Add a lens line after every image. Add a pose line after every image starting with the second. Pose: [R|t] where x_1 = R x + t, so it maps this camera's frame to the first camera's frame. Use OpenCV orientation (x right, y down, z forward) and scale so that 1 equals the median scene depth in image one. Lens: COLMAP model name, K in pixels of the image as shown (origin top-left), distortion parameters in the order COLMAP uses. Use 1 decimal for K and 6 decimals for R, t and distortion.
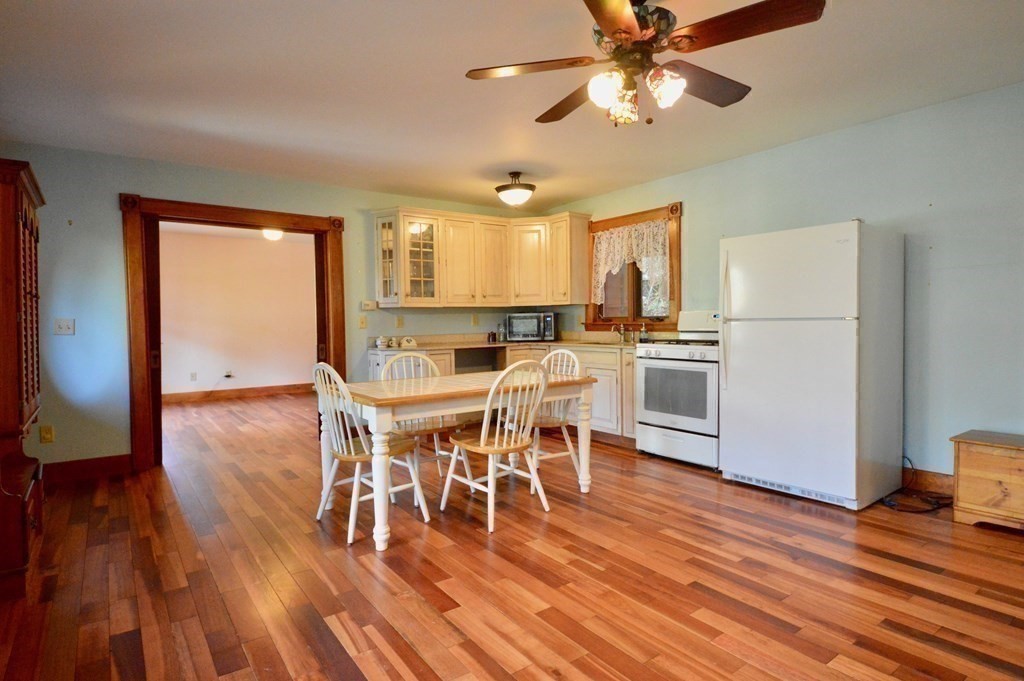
lens RADIAL K [[541.2, 0, 511.0], [0, 541.2, 338.7], [0, 0, 1]] dist [0.004707, -0.000440]
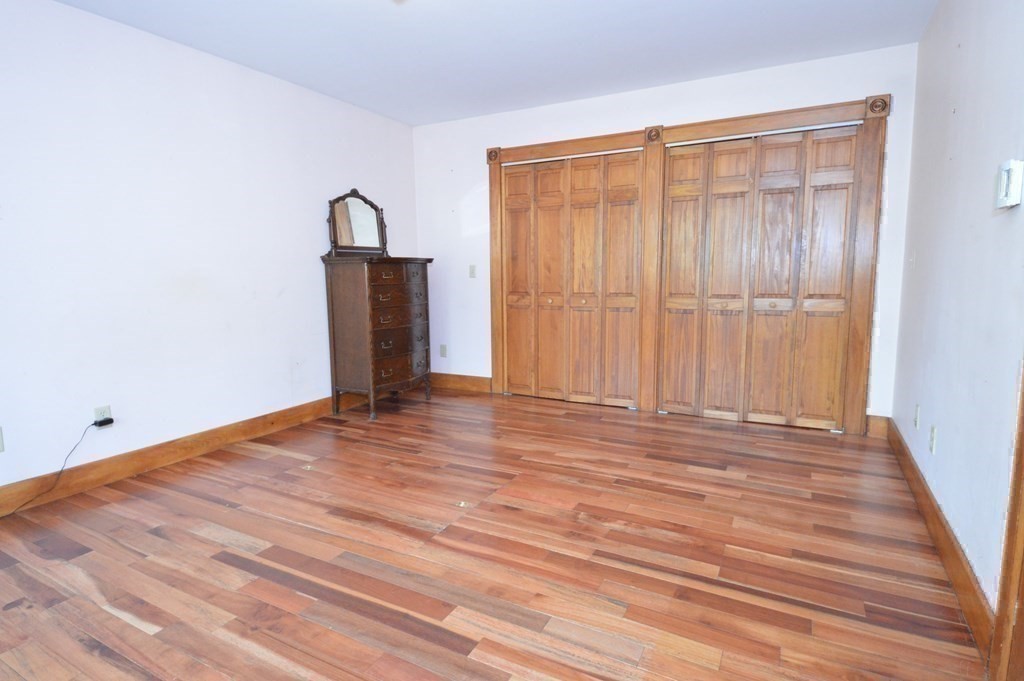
lens RADIAL K [[541.2, 0, 513.7], [0, 541.2, 340.1], [0, 0, 1]] dist [0.004707, -0.000440]
pose [[0.907975, -0.049756, 0.416060, -0.410102], [0.012462, 0.995692, 0.091876, -0.013780], [-0.418839, -0.078236, 0.904684, 0.550760]]
